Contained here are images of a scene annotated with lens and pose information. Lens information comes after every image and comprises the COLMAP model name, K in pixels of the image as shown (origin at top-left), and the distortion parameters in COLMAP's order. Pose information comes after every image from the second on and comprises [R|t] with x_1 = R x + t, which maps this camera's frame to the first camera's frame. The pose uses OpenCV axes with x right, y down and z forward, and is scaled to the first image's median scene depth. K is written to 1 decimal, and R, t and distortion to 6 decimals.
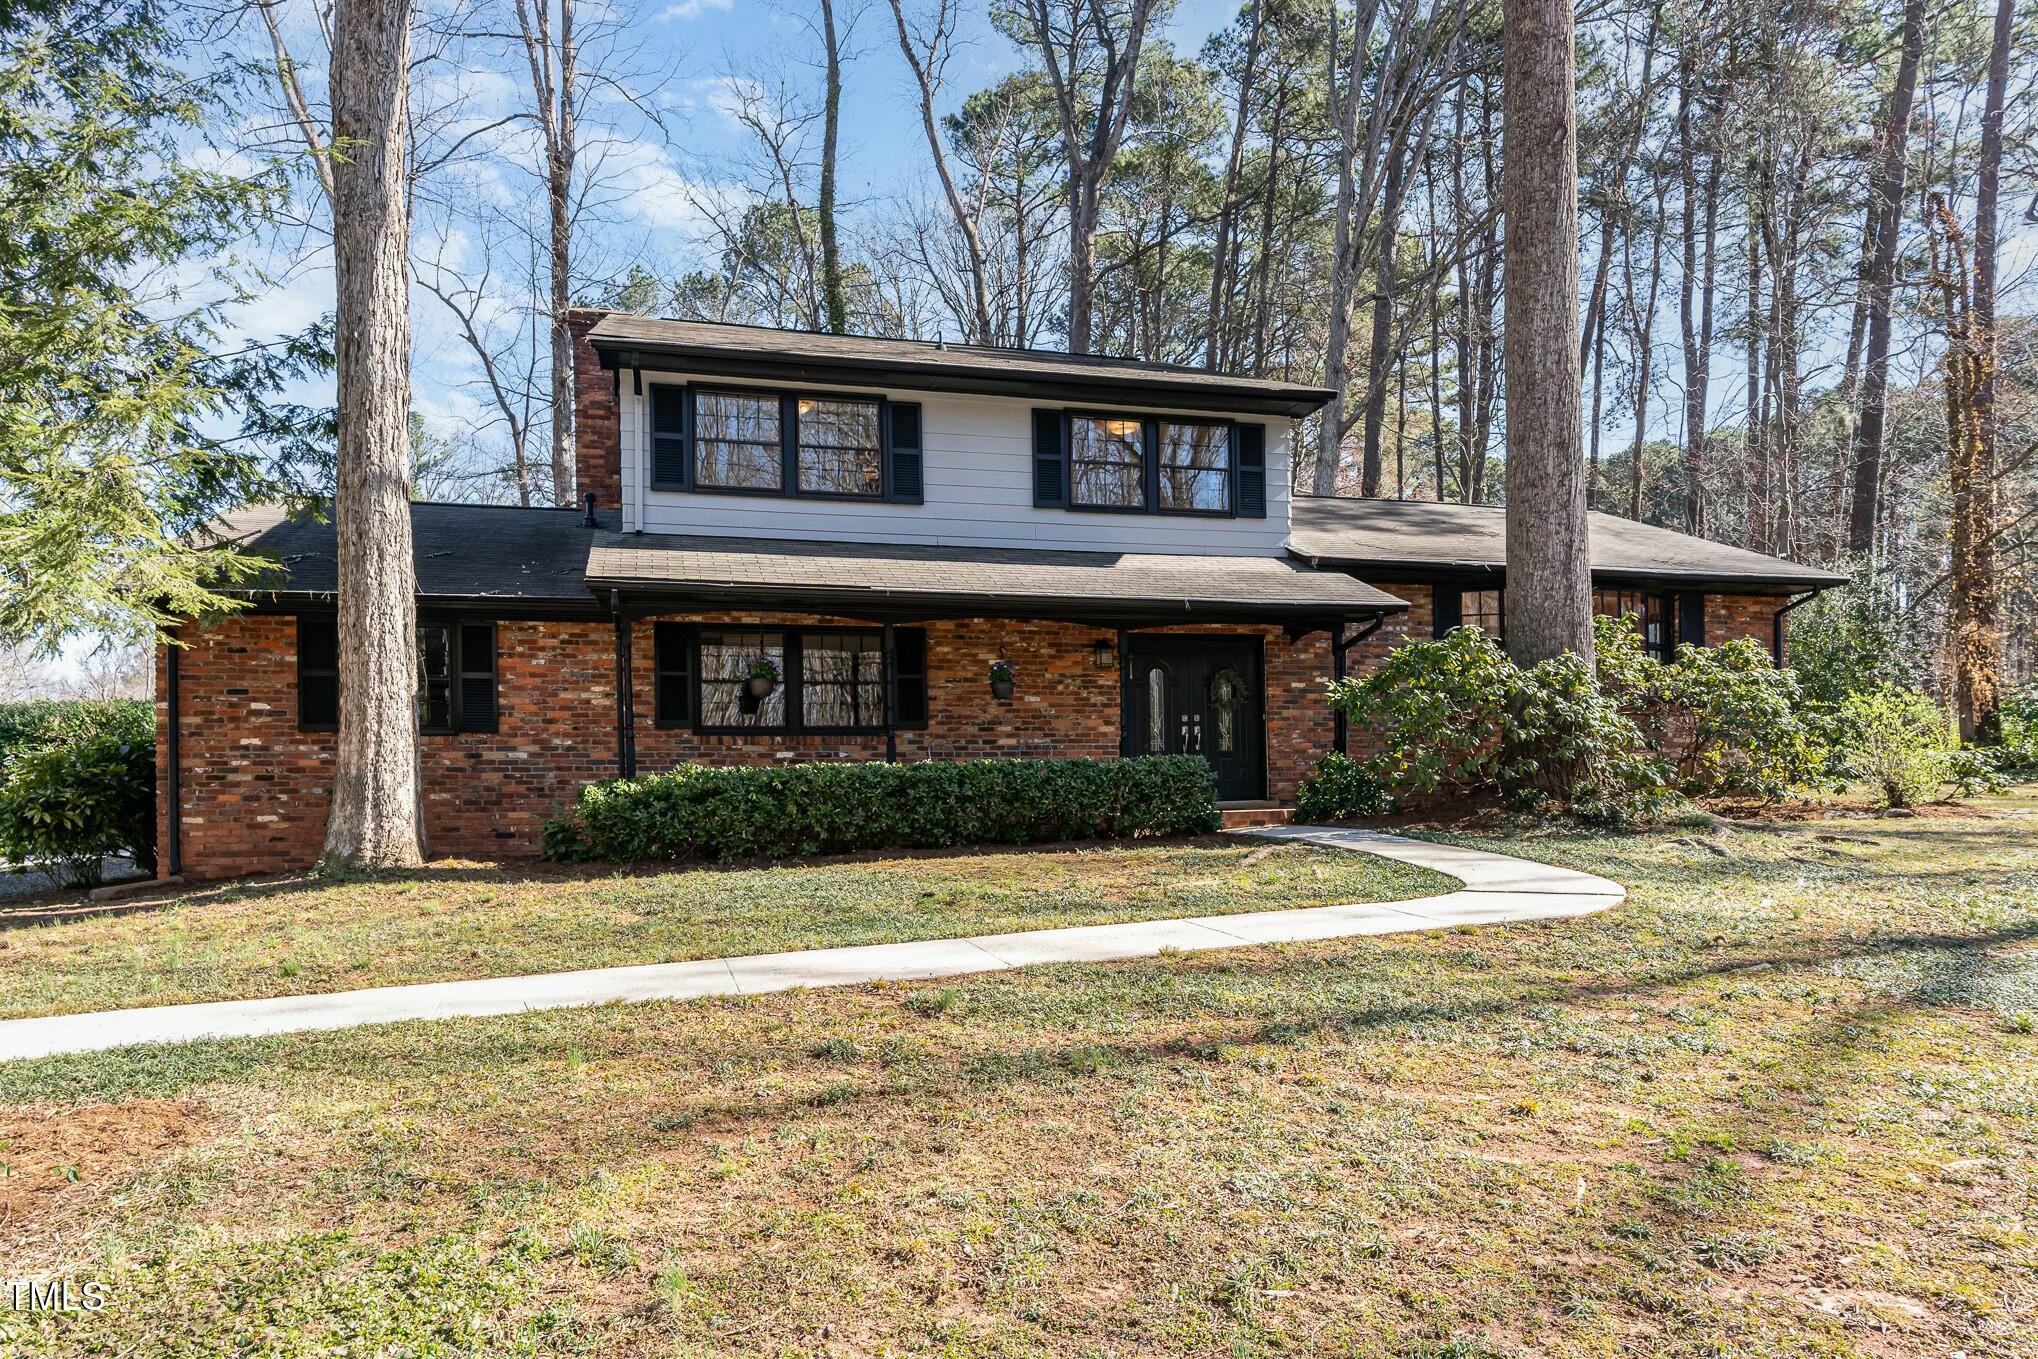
lens RADIAL K [[1289.4, 0, 1022.8], [0, 1289.4, 756.1], [0, 0, 1]] dist [0.002840, 0.000224]
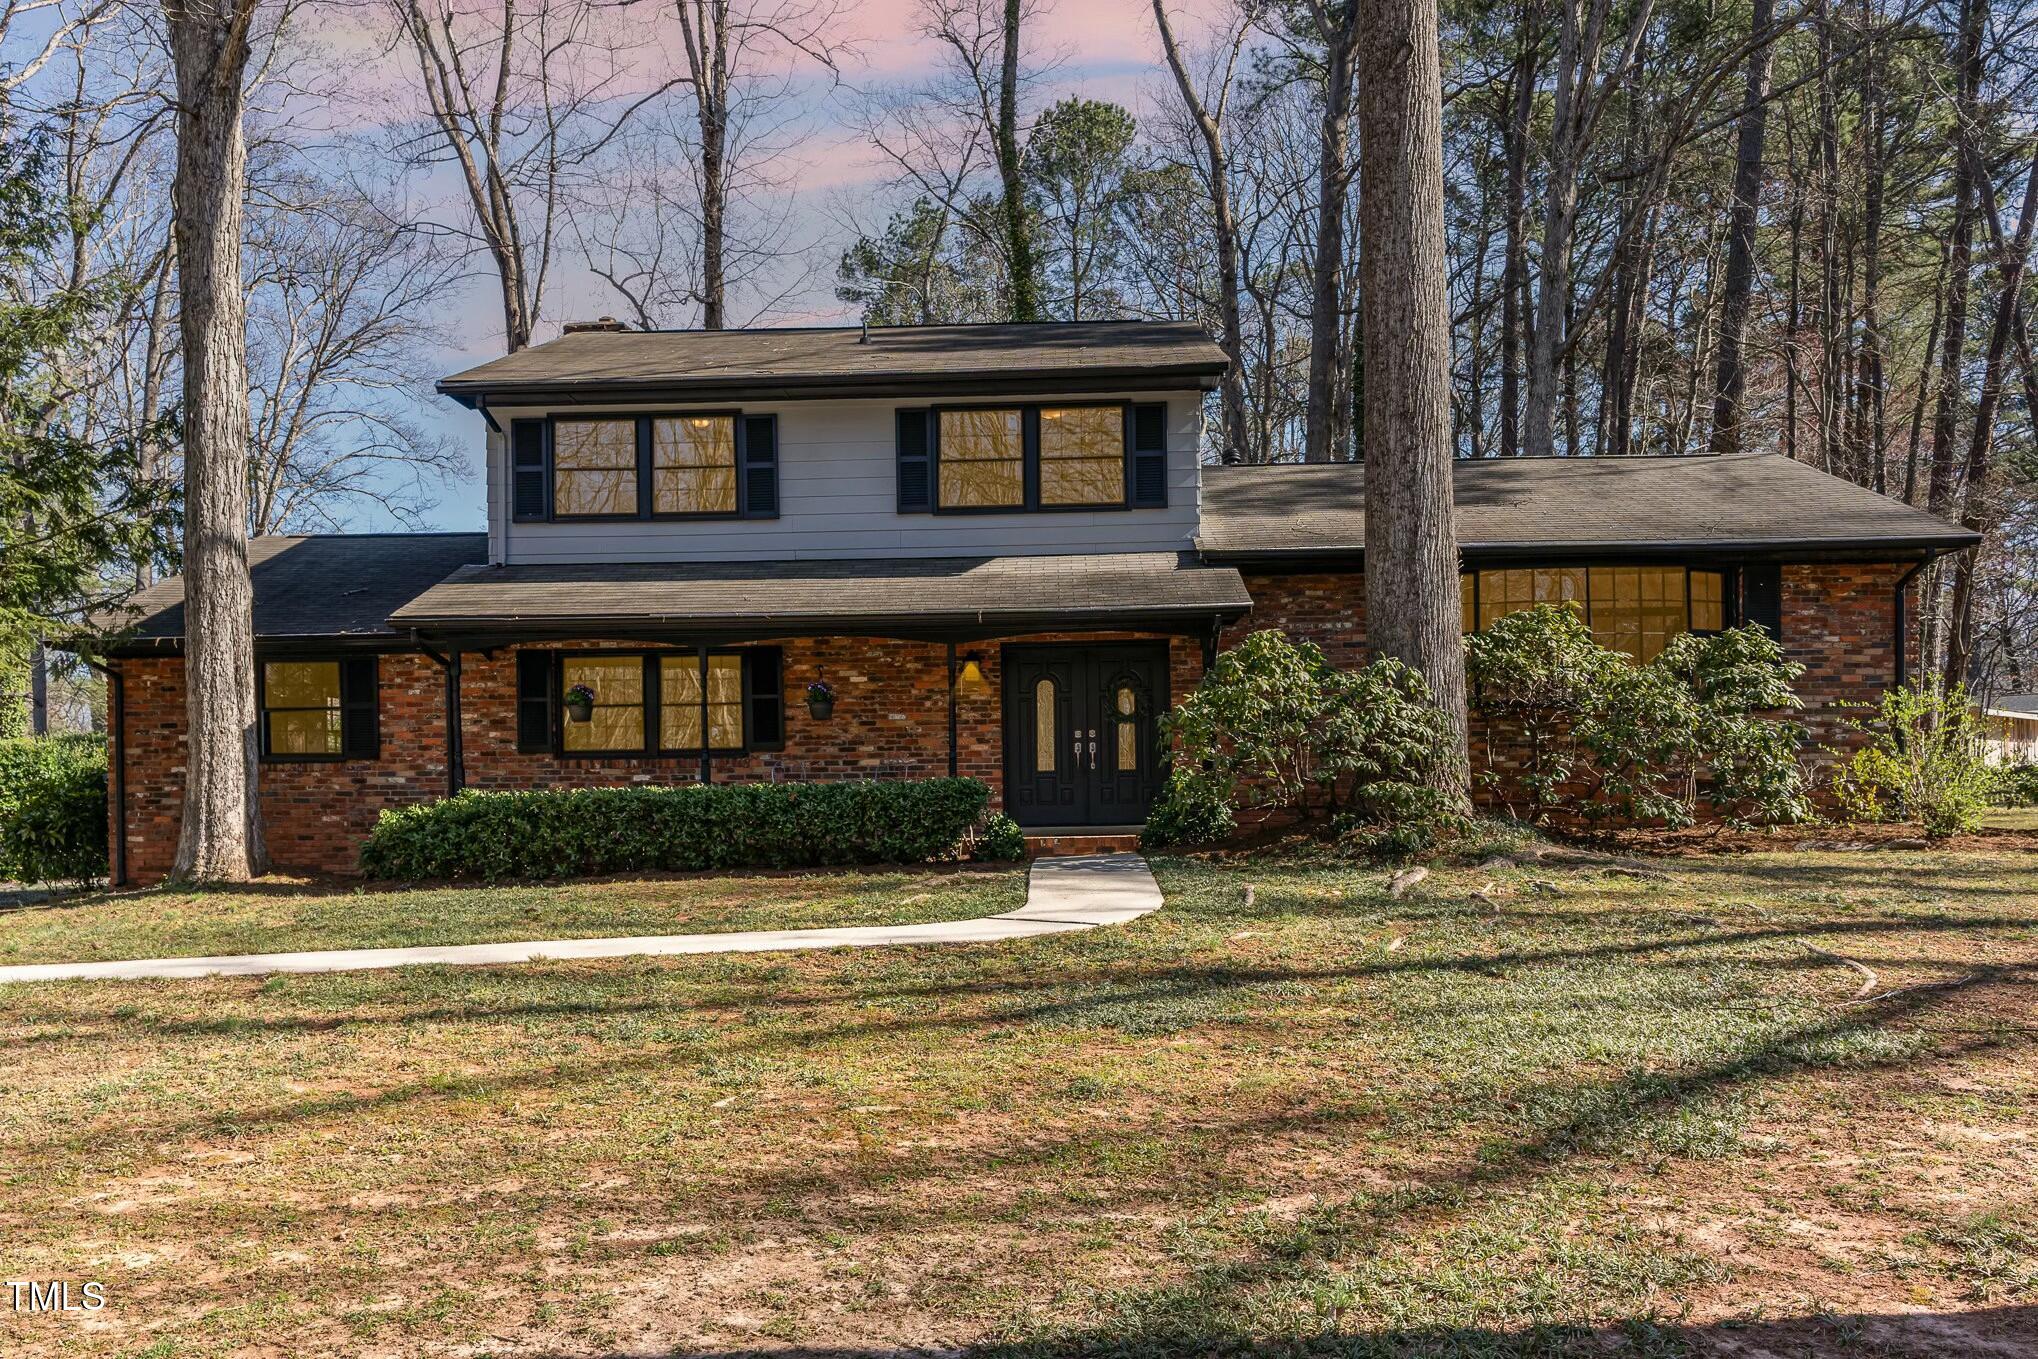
lens RADIAL K [[1651.7, 0, 1010.8], [0, 1651.7, 776.0], [0, 0, 1]] dist [0.007607, 0.001562]
pose [[0.949117, -0.005137, -0.314881, 0.482469], [0.007551, 0.999951, 0.006448, -0.008300], [0.314832, -0.008498, 0.949109, -0.127260]]
